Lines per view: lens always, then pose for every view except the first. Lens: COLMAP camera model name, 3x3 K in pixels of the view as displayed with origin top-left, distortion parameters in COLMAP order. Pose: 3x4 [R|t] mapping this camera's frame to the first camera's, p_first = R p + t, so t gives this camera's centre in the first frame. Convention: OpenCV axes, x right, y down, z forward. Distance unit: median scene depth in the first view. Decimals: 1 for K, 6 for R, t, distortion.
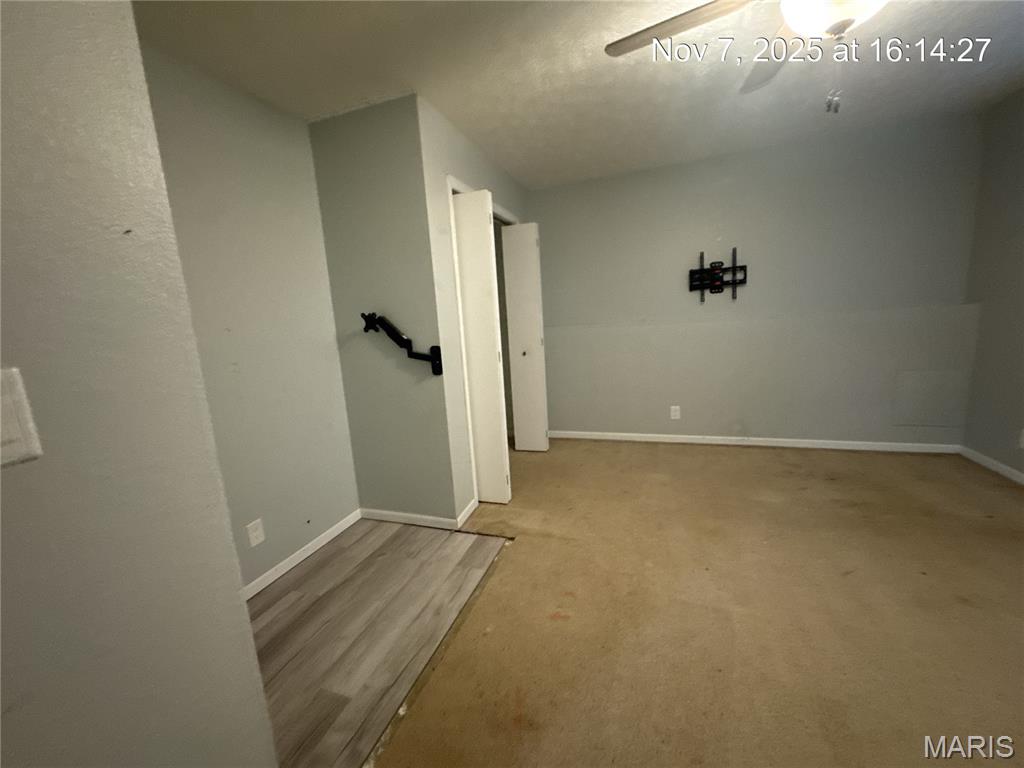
lens RADIAL K [[407.7, 0, 510.7], [0, 407.7, 381.2], [0, 0, 1]] dist [-0.003686, 0.000370]
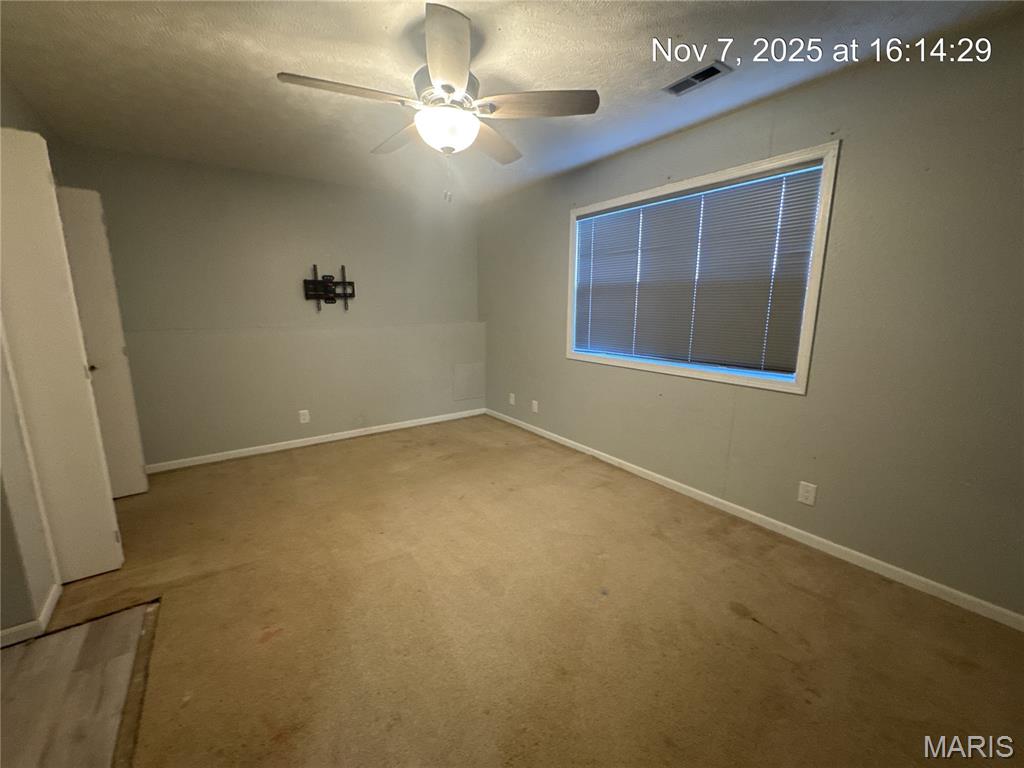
lens RADIAL K [[407.7, 0, 510.7], [0, 407.7, 381.2], [0, 0, 1]] dist [-0.003686, 0.000370]
pose [[0.566725, -0.083830, 0.819631, -0.168600], [0.095977, 0.994755, 0.035379, 0.002257], [-0.818298, 0.058616, 0.571798, -0.026941]]
